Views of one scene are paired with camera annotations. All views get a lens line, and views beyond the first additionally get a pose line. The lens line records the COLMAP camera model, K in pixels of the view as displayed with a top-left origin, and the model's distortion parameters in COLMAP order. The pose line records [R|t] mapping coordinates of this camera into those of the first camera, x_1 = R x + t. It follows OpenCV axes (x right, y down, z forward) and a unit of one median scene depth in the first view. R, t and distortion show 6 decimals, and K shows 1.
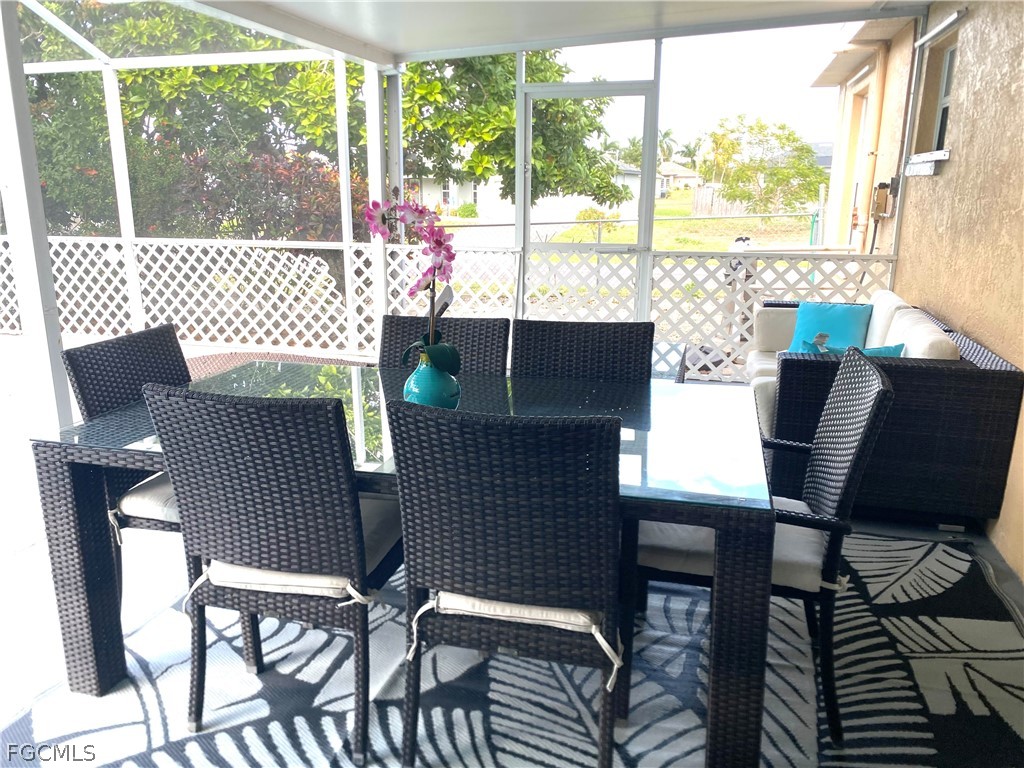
lens RADIAL K [[776.1, 0, 509.7], [0, 776.1, 382.3], [0, 0, 1]] dist [0.044513, -0.010250]
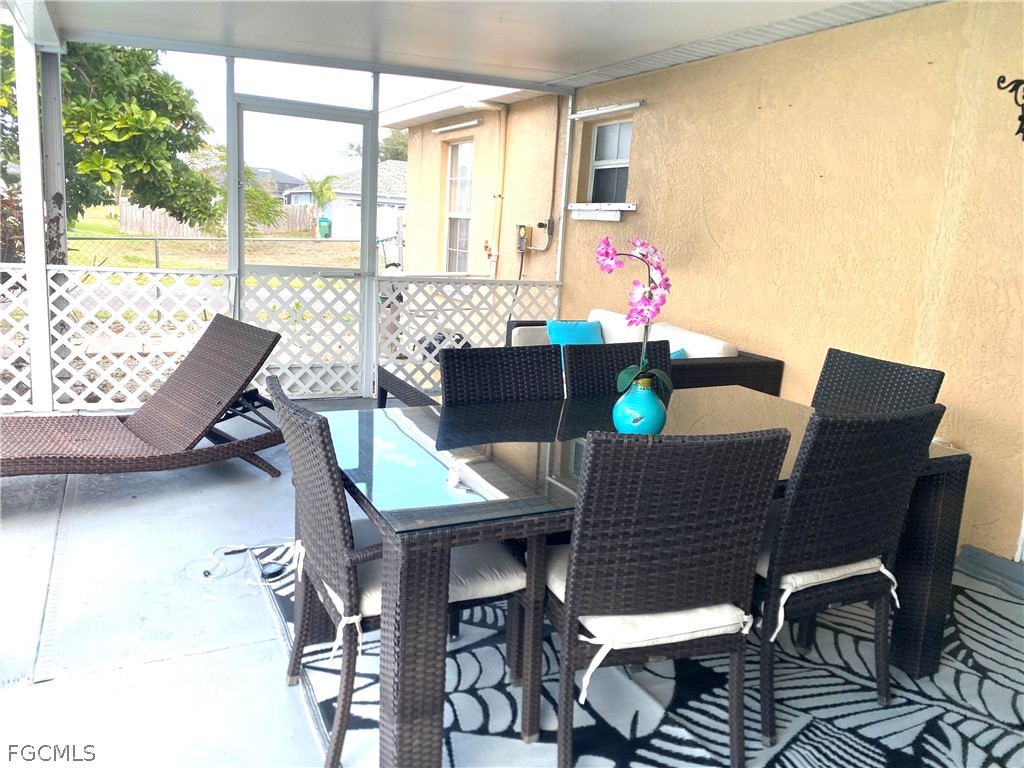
lens RADIAL K [[776.1, 0, 508.7], [0, 776.1, 381.1], [0, 0, 1]] dist [0.044513, -0.010250]
pose [[0.730645, -0.088740, 0.676966, -0.417489], [0.106804, 0.994166, 0.015047, -0.029134], [-0.674352, 0.061309, 0.735861, 0.144175]]
